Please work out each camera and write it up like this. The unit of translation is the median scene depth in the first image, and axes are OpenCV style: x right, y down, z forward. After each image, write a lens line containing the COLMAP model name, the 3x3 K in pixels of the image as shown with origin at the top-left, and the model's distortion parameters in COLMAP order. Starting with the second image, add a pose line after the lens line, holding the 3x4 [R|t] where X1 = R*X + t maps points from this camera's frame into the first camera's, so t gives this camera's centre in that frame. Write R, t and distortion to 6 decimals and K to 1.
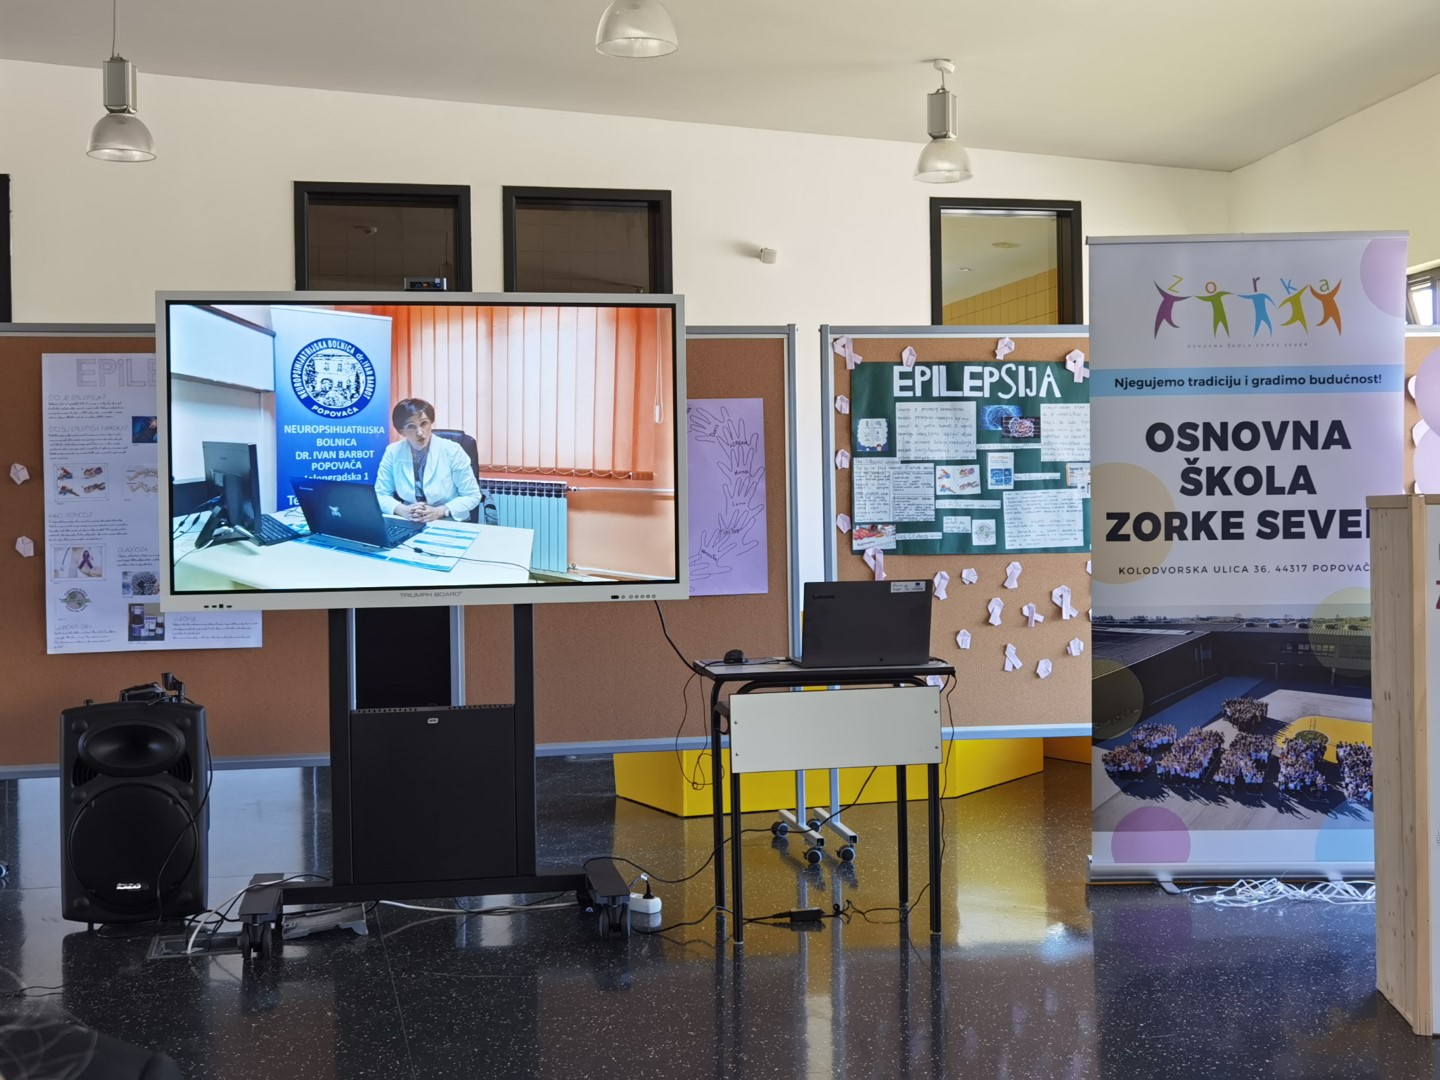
lens RADIAL K [[1831.7, 0, 719.4], [0, 1831.7, 503.1], [0, 0, 1]] dist [0.107893, -0.630049]
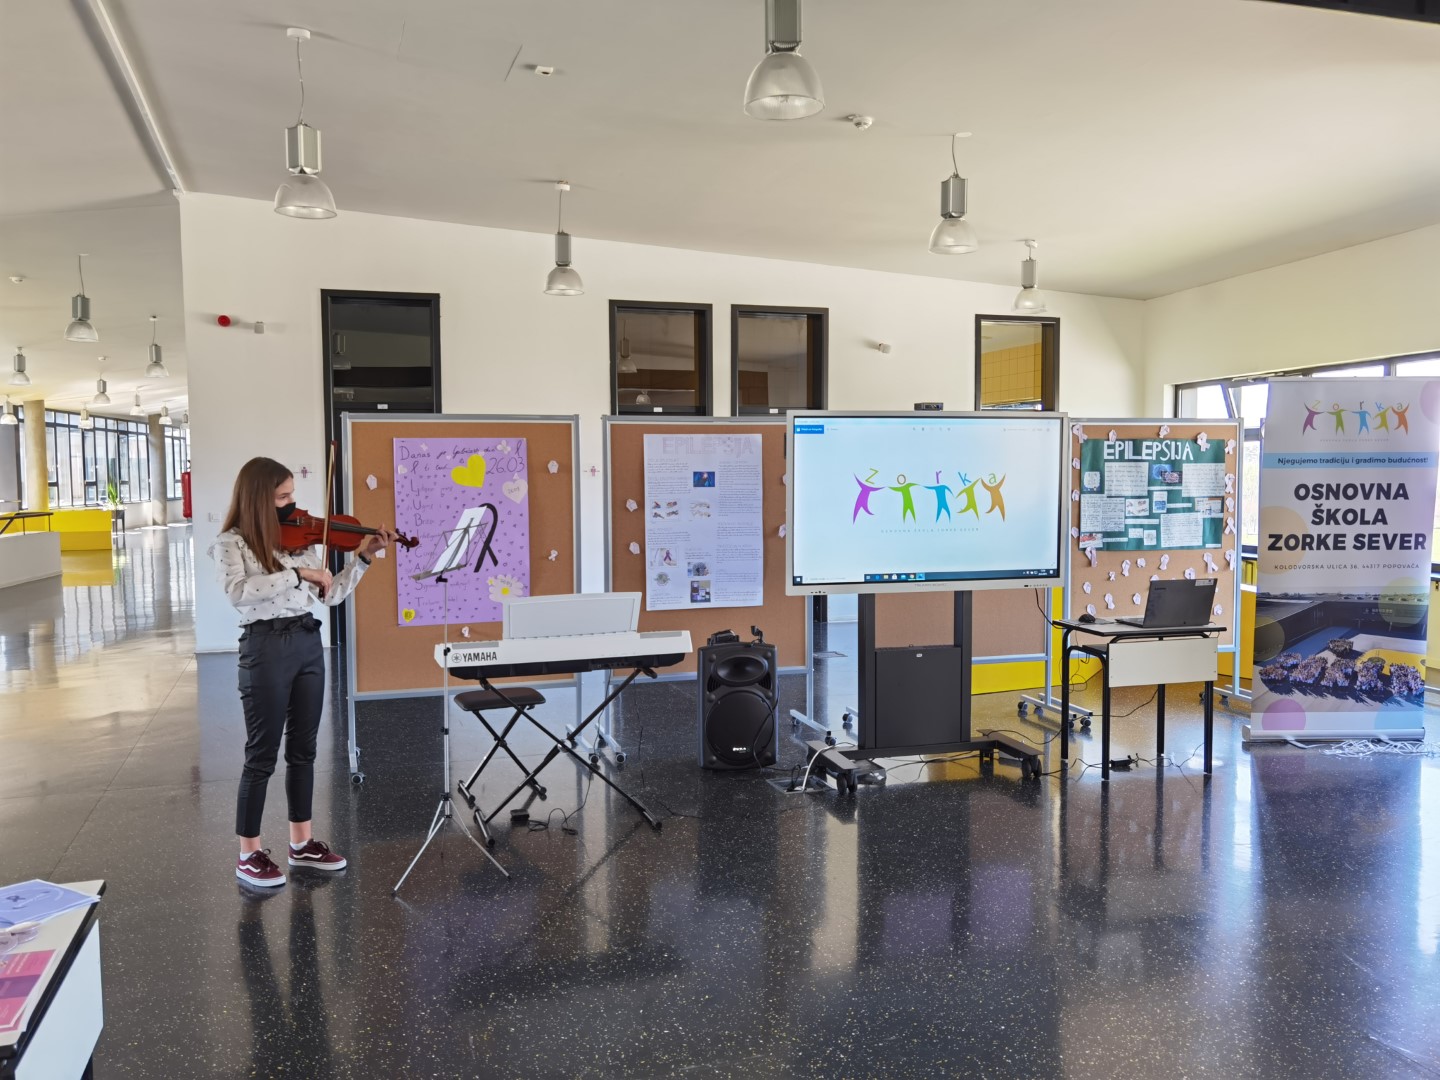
lens RADIAL K [[1140.8, 0, 720.0], [0, 1140.8, 540.0], [0, 0, 1]] dist [0.025409, 0.000570]
pose [[0.997574, 0.005009, 0.069436, -0.389136], [-0.009411, 0.997955, 0.063217, -0.053664], [-0.068978, -0.063717, 0.995581, -0.058708]]
